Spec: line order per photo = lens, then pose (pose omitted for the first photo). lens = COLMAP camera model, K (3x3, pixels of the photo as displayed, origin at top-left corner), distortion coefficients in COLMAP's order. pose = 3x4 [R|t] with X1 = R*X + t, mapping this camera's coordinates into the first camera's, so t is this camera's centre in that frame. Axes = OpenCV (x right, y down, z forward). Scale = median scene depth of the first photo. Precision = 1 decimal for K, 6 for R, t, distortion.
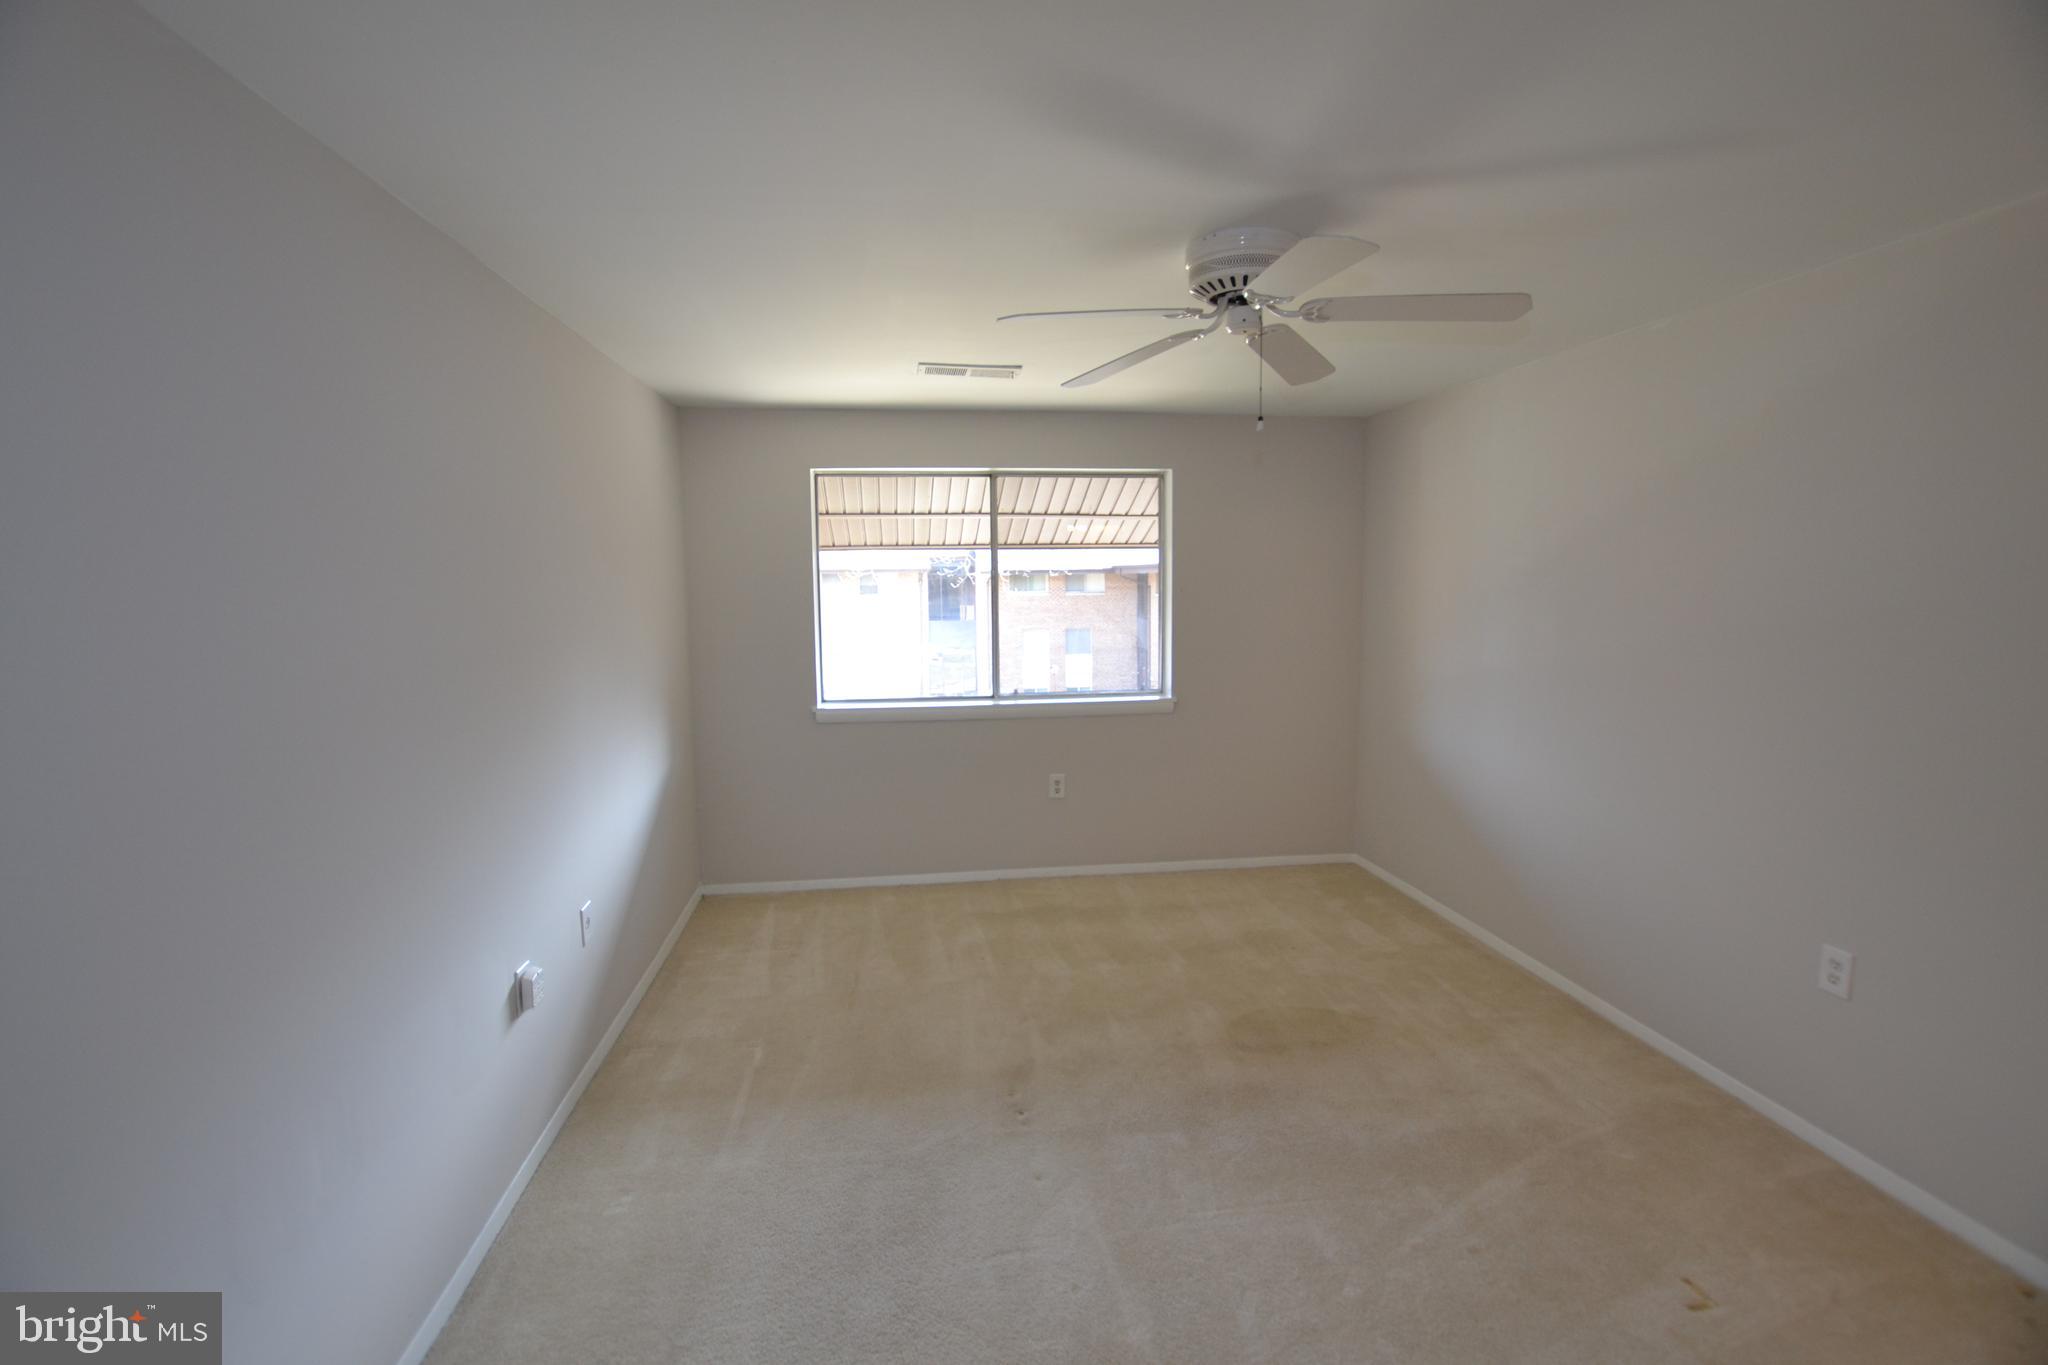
lens RADIAL K [[917.9, 0, 1019.7], [0, 917.9, 601.3], [0, 0, 1]] dist [-0.029126, 0.000598]
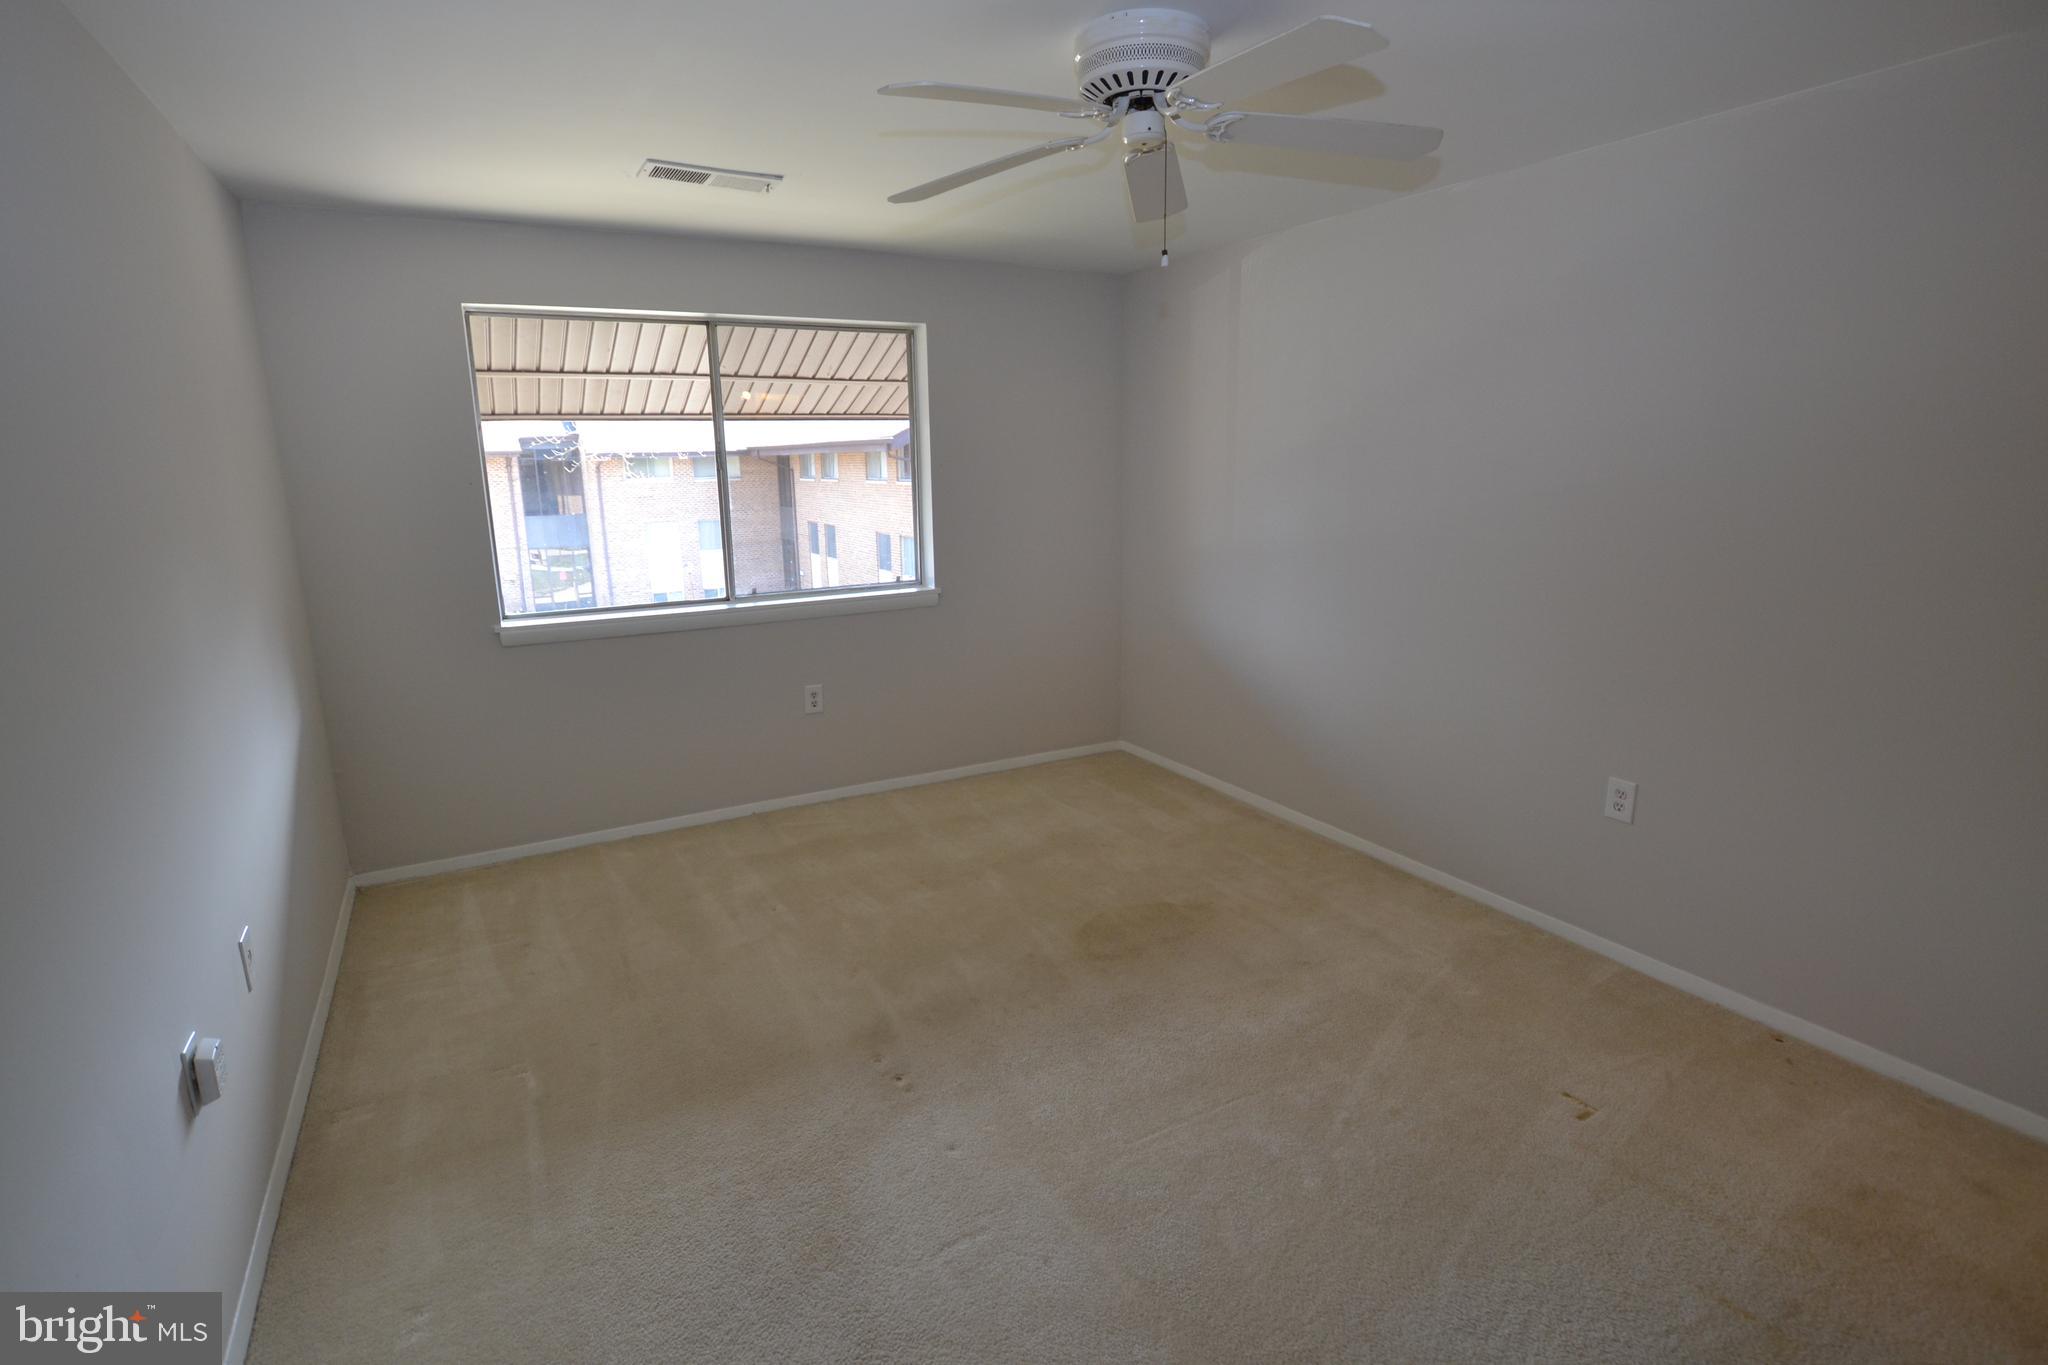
lens RADIAL K [[1004.5, 0, 1022.0], [0, 1004.5, 609.1], [0, 0, 1]] dist [-0.026953, -0.000139]
pose [[0.931163, -0.060299, 0.359582, -0.136503], [0.016345, 0.992142, 0.124047, 0.007737], [-0.364236, -0.109631, 0.924831, 0.095583]]
